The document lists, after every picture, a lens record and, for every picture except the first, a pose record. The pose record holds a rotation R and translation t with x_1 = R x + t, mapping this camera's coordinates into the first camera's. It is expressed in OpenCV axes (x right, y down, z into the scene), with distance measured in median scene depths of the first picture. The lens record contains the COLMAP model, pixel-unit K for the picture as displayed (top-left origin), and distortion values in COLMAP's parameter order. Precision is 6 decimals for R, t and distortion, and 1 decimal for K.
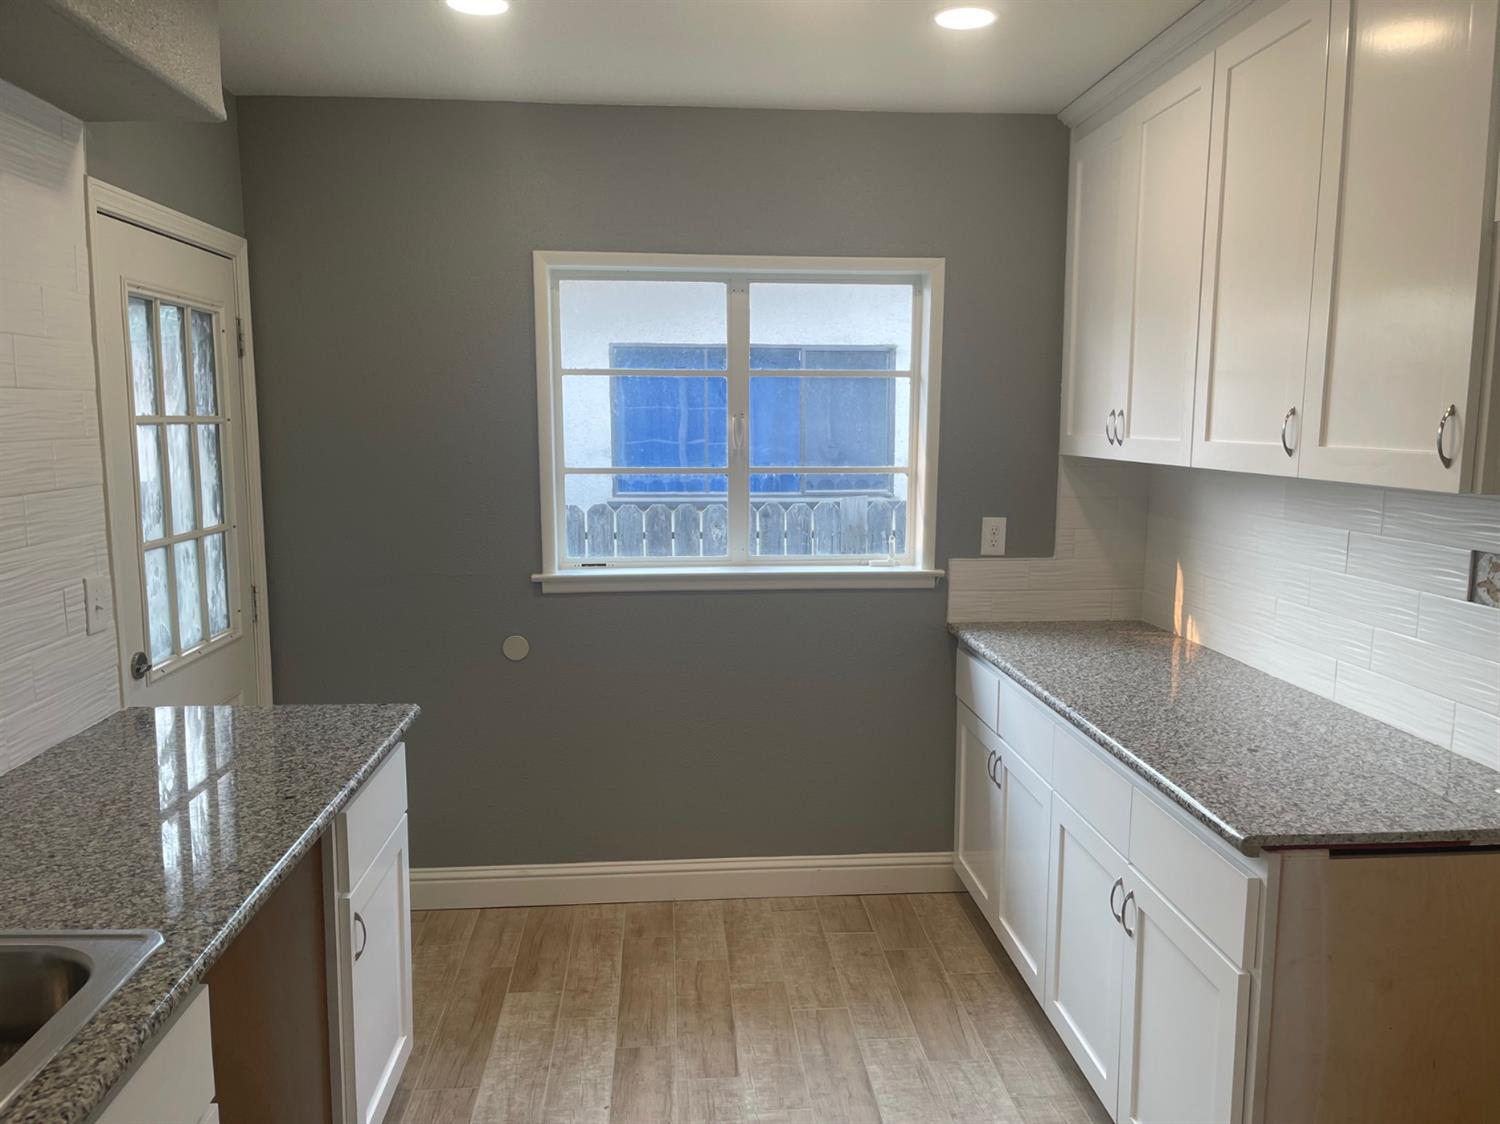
lens RADIAL K [[1116.9, 0, 754.7], [0, 1116.9, 582.0], [0, 0, 1]] dist [0.049081, -0.066497]
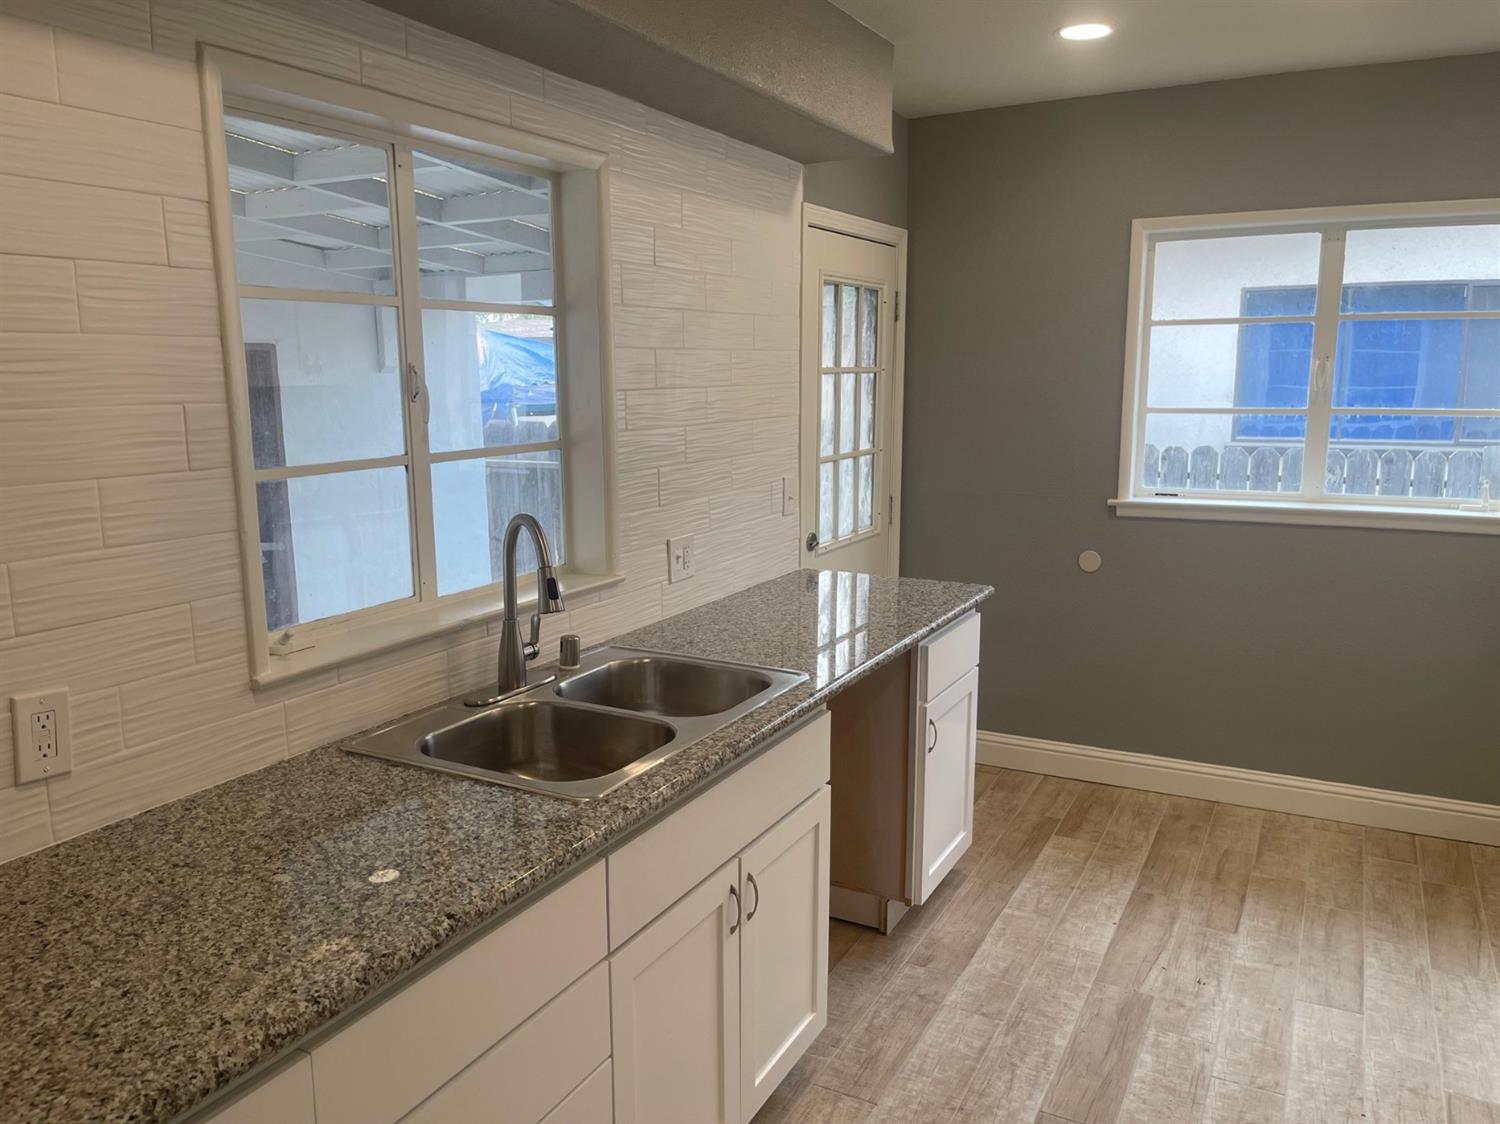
lens RADIAL K [[1116.9, 0, 754.7], [0, 1116.9, 582.0], [0, 0, 1]] dist [0.049081, -0.066497]
pose [[0.844512, 0.090469, -0.527840, 0.132582], [-0.066467, 0.995714, 0.064317, 0.032619], [0.531397, -0.019232, 0.846905, -0.219577]]
